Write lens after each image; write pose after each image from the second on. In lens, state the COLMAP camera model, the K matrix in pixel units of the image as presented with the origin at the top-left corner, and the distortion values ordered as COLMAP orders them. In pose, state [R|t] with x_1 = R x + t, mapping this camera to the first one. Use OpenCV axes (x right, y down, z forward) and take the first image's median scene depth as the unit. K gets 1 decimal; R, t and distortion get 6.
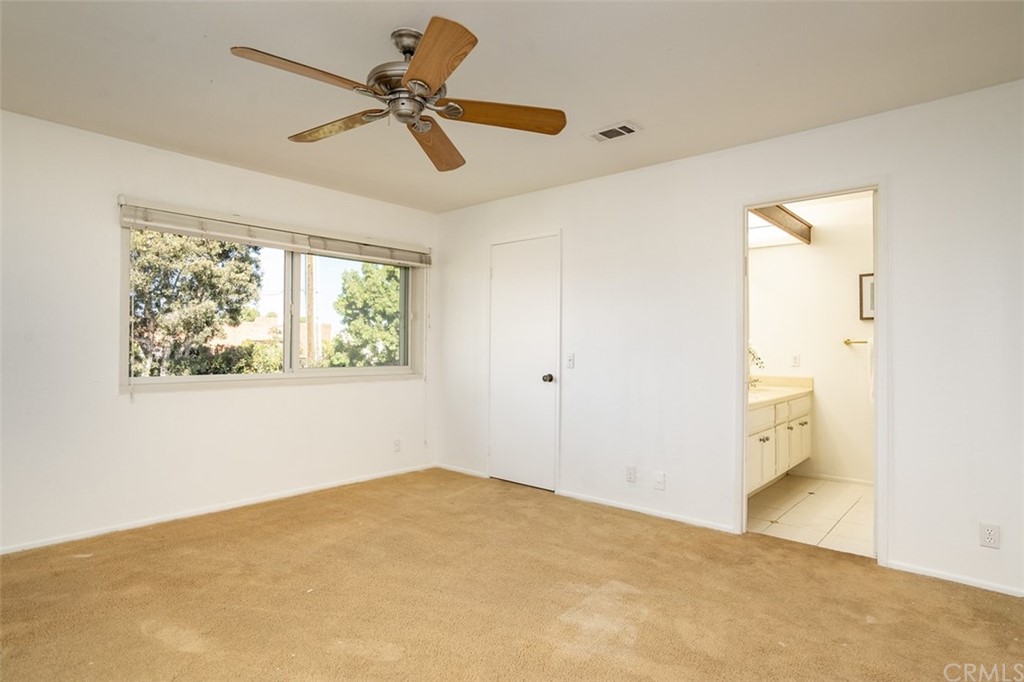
lens RADIAL K [[541.0, 0, 510.4], [0, 541.0, 346.4], [0, 0, 1]] dist [-0.007265, 0.005887]
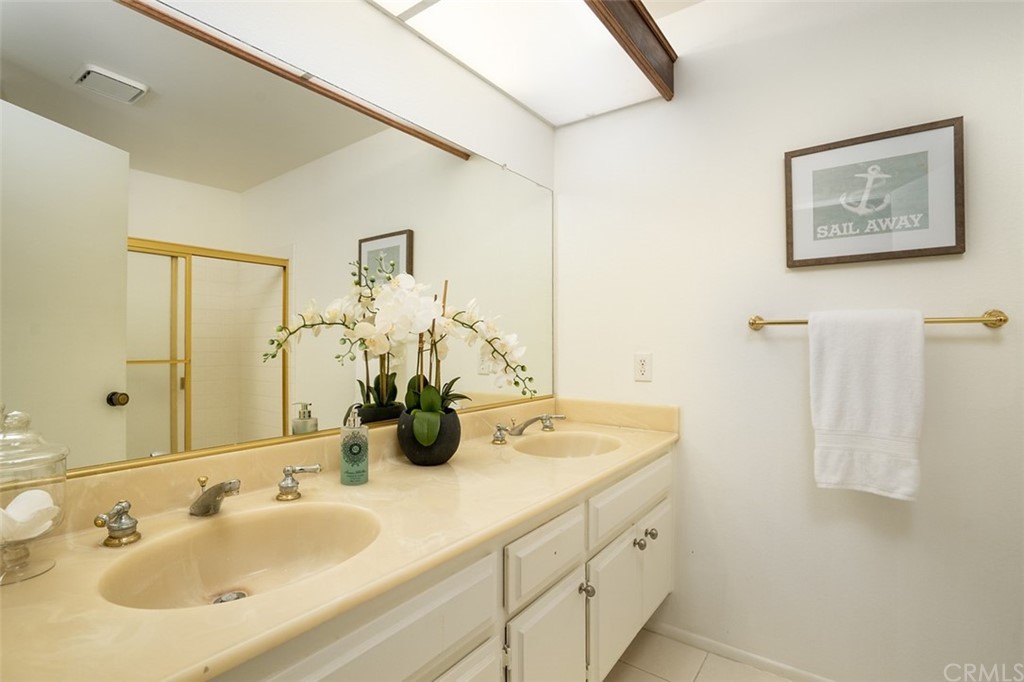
lens RADIAL K [[473.2, 0, 507.3], [0, 473.2, 337.4], [0, 0, 1]] dist [-0.031230, 0.005300]
pose [[0.997467, -0.002148, 0.071096, 0.418409], [0.001696, 0.999978, 0.006408, 0.000167], [-0.071108, -0.006271, 0.997449, 0.671703]]
